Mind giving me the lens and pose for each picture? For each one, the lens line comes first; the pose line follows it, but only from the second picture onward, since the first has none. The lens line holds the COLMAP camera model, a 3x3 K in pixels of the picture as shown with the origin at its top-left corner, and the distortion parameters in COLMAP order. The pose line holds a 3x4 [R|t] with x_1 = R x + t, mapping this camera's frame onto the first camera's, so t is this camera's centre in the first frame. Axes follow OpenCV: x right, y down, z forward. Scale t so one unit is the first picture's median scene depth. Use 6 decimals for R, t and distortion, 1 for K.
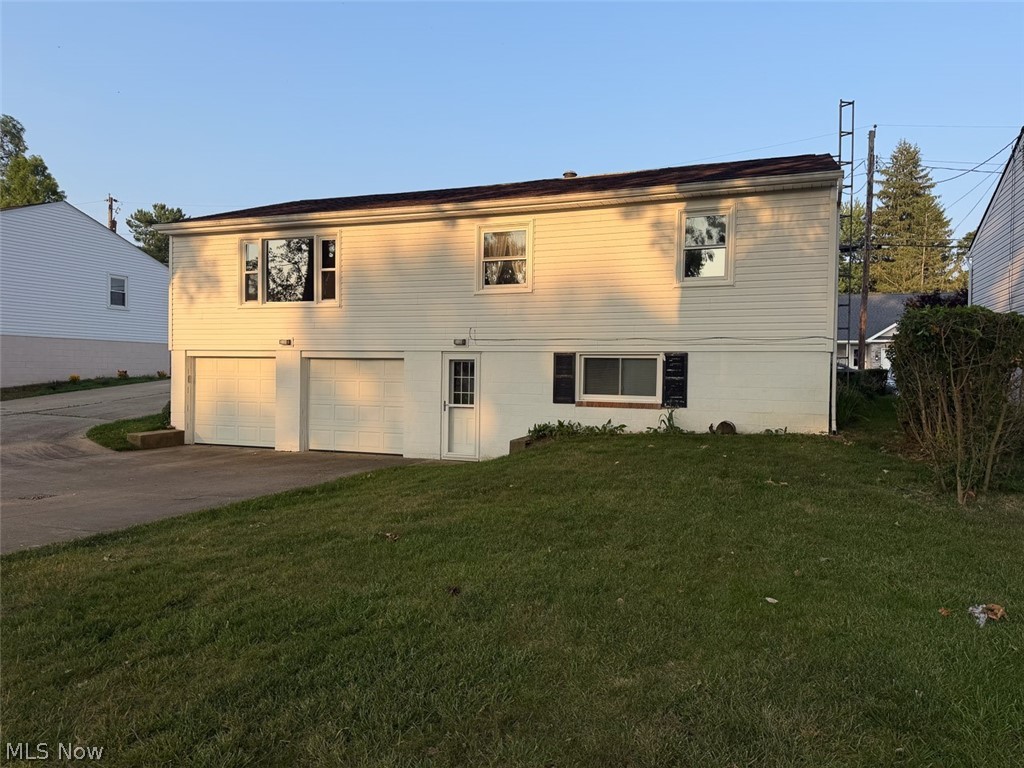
lens RADIAL K [[696.4, 0, 512.0], [0, 696.4, 384.0], [0, 0, 1]] dist [0.190608, -0.167481]
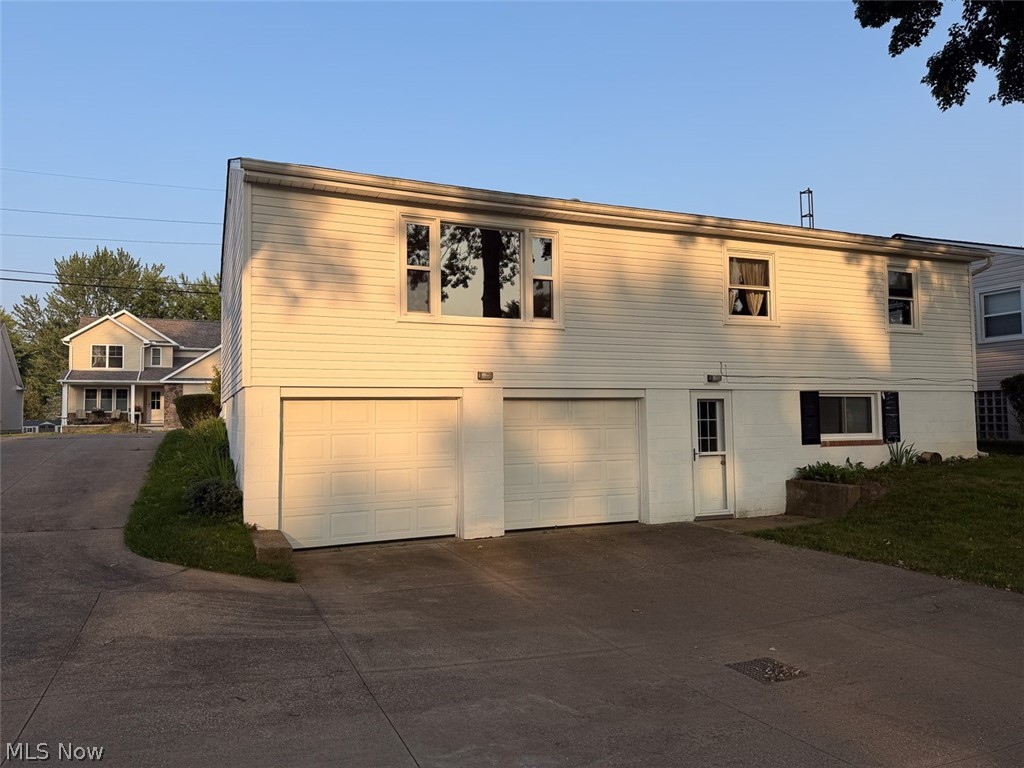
lens RADIAL K [[696.4, 0, 512.0], [0, 696.4, 384.0], [0, 0, 1]] dist [0.190608, -0.167481]
pose [[0.694626, 0.004940, 0.719354, -0.879335], [0.028851, 0.998981, -0.034719, -0.031094], [-0.718792, 0.044871, 0.693775, 0.580545]]
